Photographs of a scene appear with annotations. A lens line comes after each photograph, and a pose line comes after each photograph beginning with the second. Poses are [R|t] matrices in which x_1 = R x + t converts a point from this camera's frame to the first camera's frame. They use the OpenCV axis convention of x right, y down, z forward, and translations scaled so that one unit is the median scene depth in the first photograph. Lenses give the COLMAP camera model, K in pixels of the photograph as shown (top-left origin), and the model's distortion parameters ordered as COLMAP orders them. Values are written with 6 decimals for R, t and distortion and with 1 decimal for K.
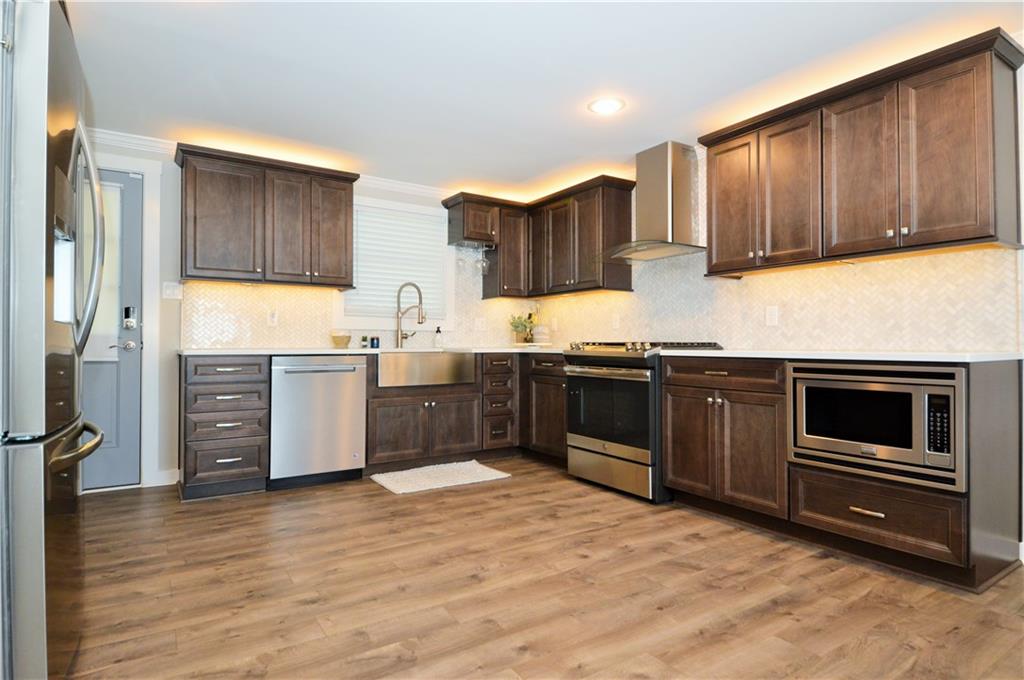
lens RADIAL K [[555.0, 0, 512.1], [0, 555.0, 337.2], [0, 0, 1]] dist [0.051169, -0.054487]
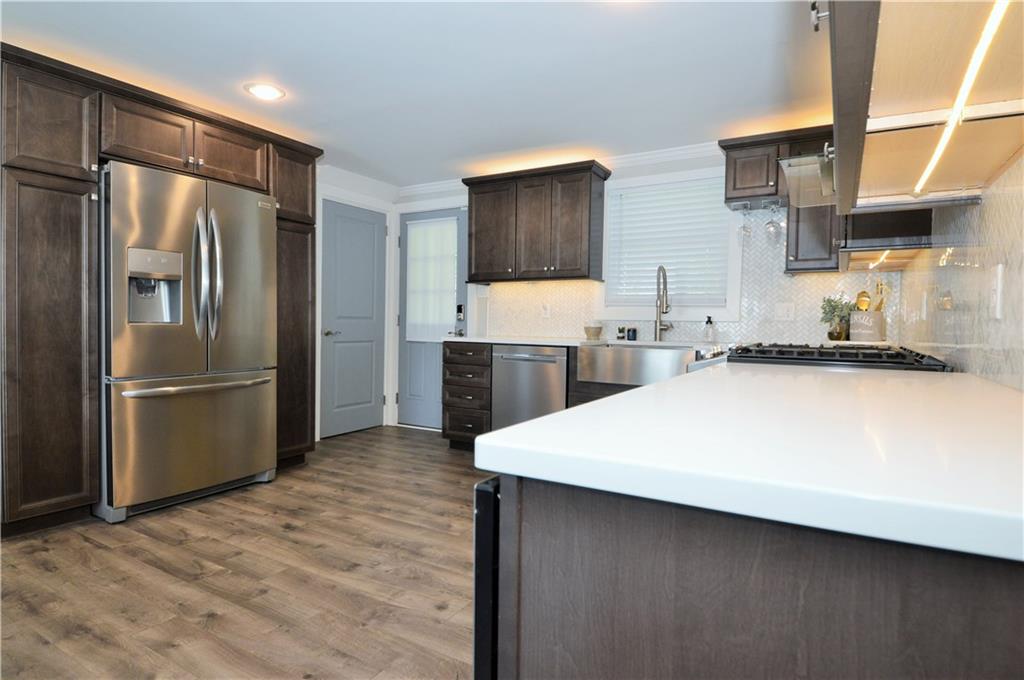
lens RADIAL K [[555.0, 0, 512.1], [0, 555.0, 337.2], [0, 0, 1]] dist [0.051169, -0.054487]
pose [[0.439033, 0.030021, -0.897969, 0.897668], [-0.000901, 0.999456, 0.032974, -0.028446], [0.898470, -0.013668, 0.438821, 0.739874]]
